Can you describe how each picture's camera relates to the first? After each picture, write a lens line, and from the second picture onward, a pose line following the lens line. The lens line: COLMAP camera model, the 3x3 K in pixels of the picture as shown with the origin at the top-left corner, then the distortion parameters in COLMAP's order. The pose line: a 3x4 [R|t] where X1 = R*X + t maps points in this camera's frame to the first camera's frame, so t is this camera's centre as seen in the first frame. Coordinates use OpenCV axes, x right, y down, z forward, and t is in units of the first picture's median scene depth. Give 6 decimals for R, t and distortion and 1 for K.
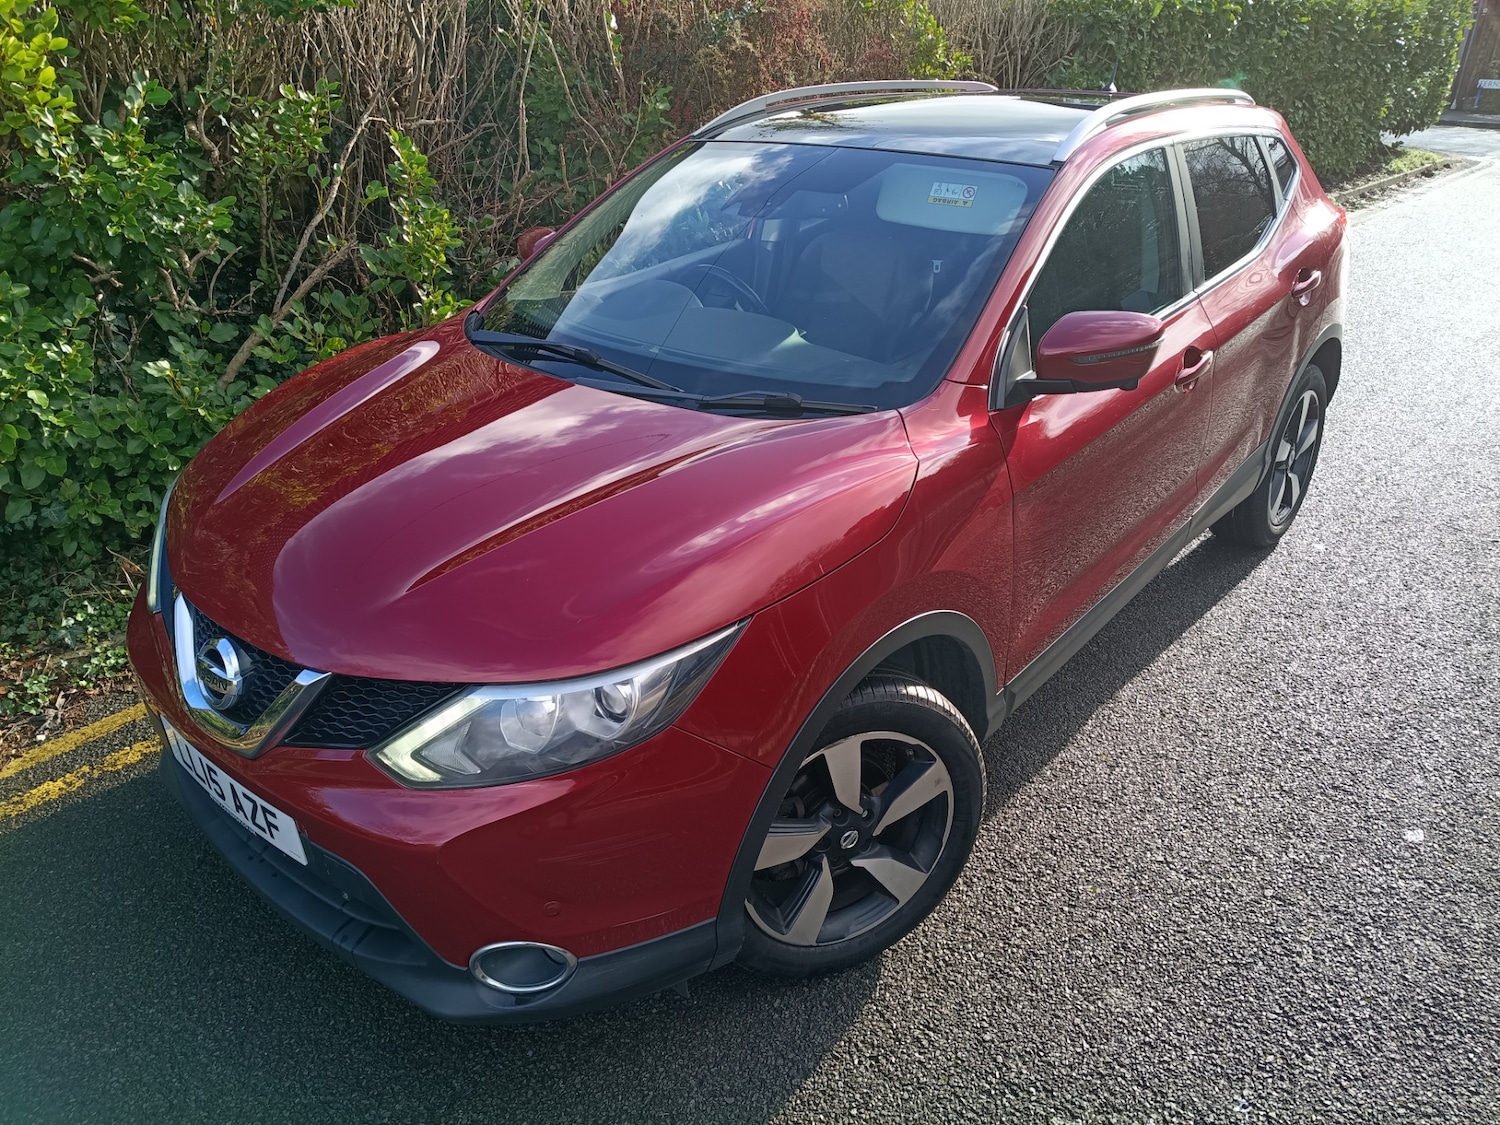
lens RADIAL K [[1137.4, 0, 748.1], [0, 1137.4, 569.4], [0, 0, 1]] dist [-0.003801, -0.000385]
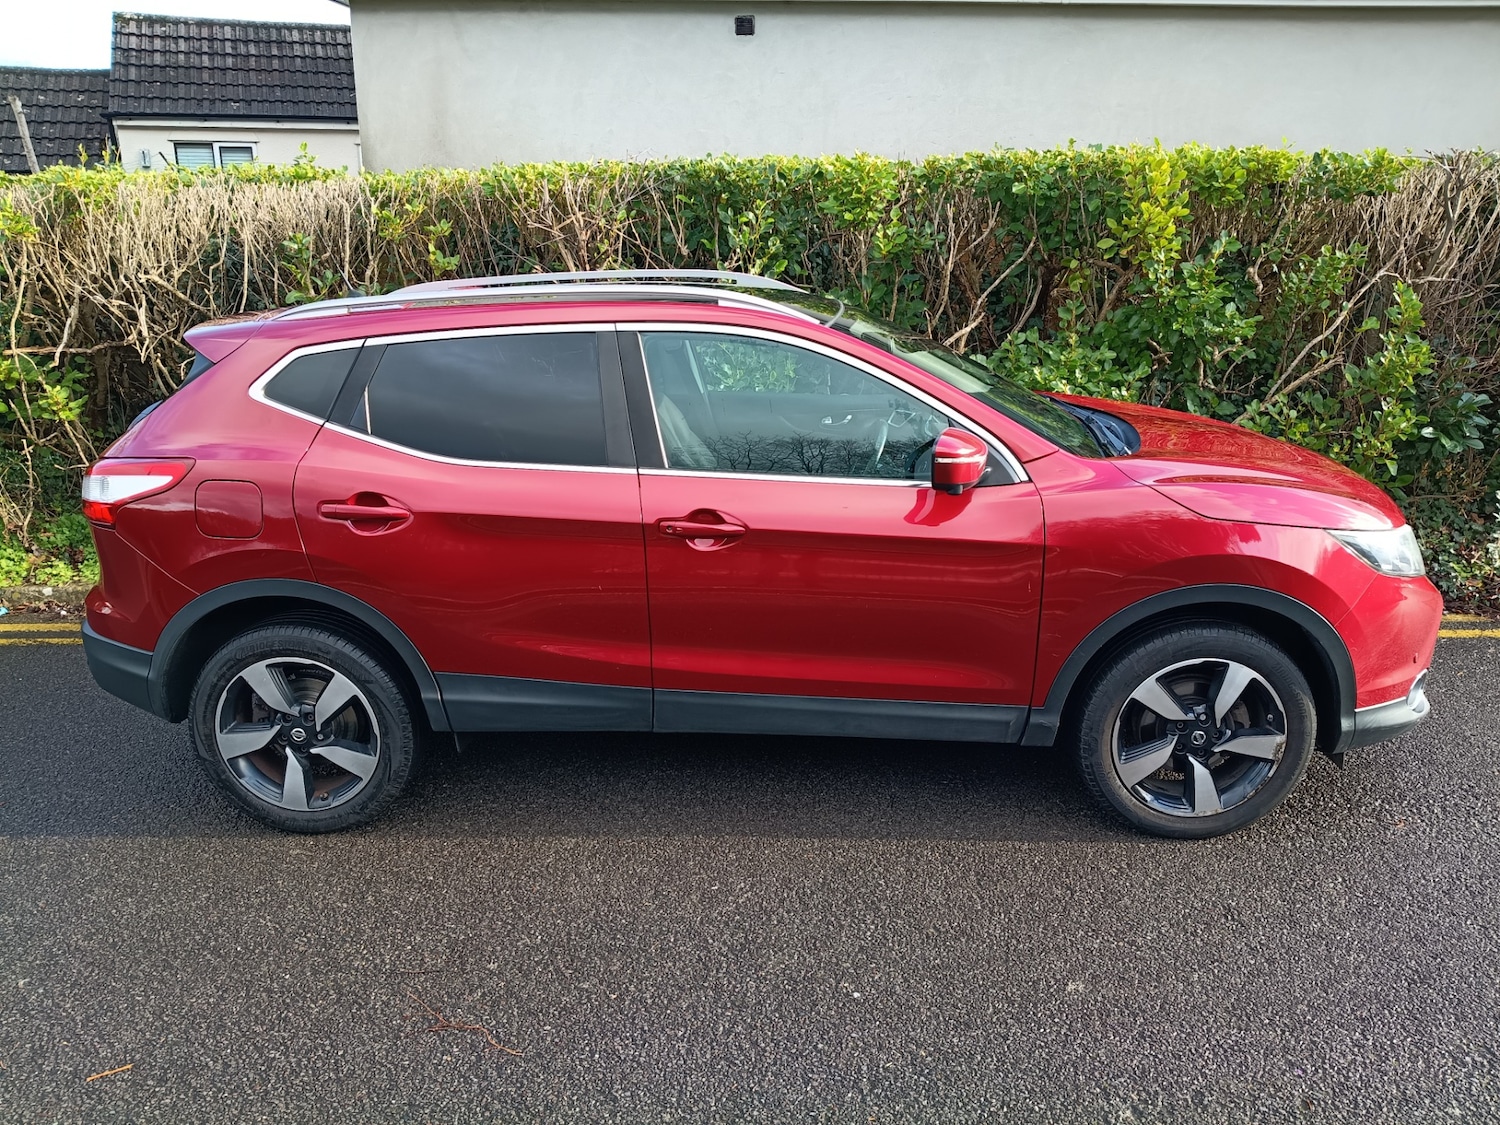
lens RADIAL K [[1156.1, 0, 752.3], [0, 1156.1, 561.6], [0, 0, 1]] dist [-0.011987, -0.008646]
pose [[0.650952, 0.226638, -0.724498, 0.341808], [-0.340443, 0.940192, -0.011772, 0.270776], [0.678499, 0.254313, 0.689176, -0.487327]]
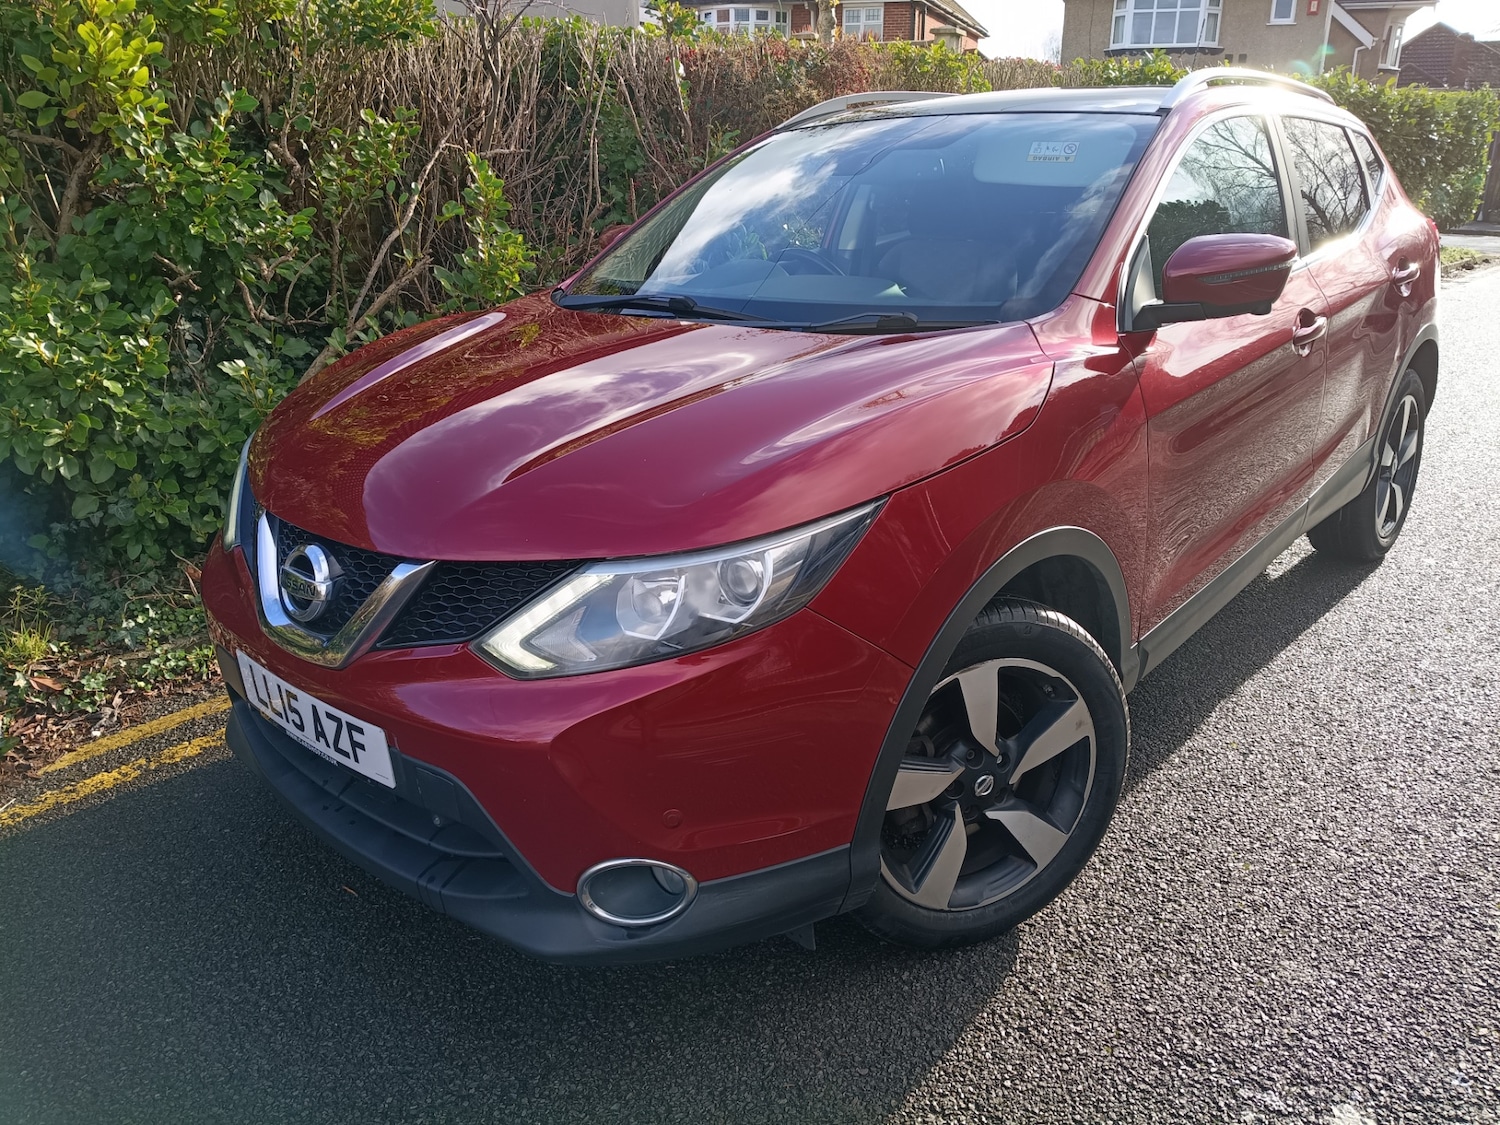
lens RADIAL K [[1140.0, 0, 749.1], [0, 1140.0, 573.9], [0, 0, 1]] dist [-0.009297, 0.003256]
pose [[0.999627, -0.007430, -0.026264, -0.061059], [0.004470, 0.993808, -0.111018, 0.143931], [0.026926, 0.110860, 0.993471, 0.067122]]
